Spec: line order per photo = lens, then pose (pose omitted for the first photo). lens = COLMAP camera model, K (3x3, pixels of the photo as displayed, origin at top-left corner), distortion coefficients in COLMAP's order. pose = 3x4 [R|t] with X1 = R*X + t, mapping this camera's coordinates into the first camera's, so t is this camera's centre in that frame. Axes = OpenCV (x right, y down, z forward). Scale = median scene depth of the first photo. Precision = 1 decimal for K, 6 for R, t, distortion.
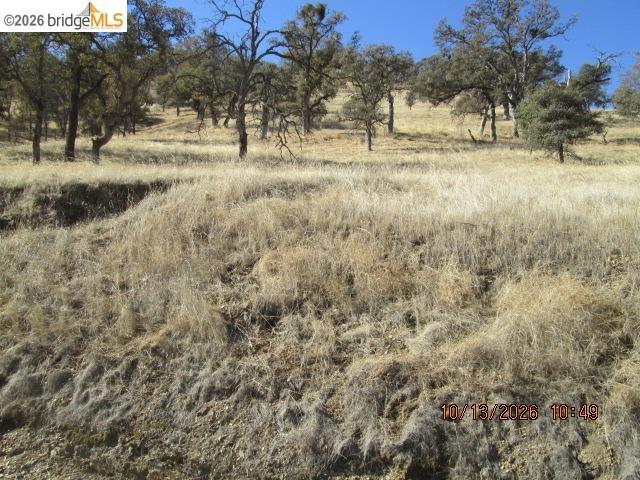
lens RADIAL K [[543.7, 0, 316.8], [0, 543.7, 237.9], [0, 0, 1]] dist [-0.040740, 0.033041]
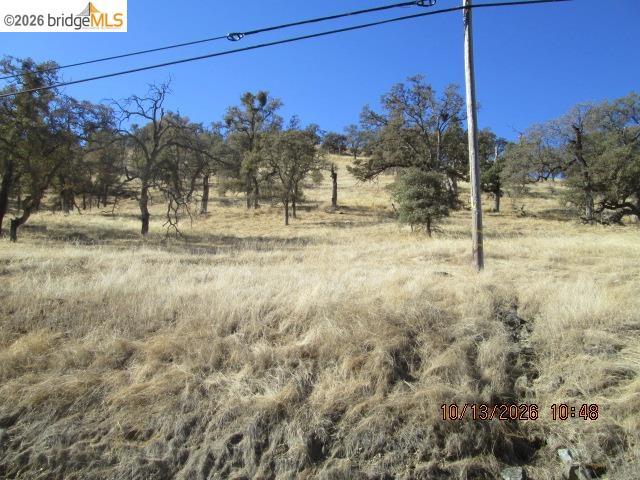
lens RADIAL K [[543.7, 0, 312.8], [0, 543.7, 221.1], [0, 0, 1]] dist [-0.040740, 0.033041]
pose [[0.999976, -0.006513, 0.002532, 0.613142], [0.006827, 0.987868, -0.155146, 0.001661], [-0.001491, 0.155159, 0.987888, -0.305610]]
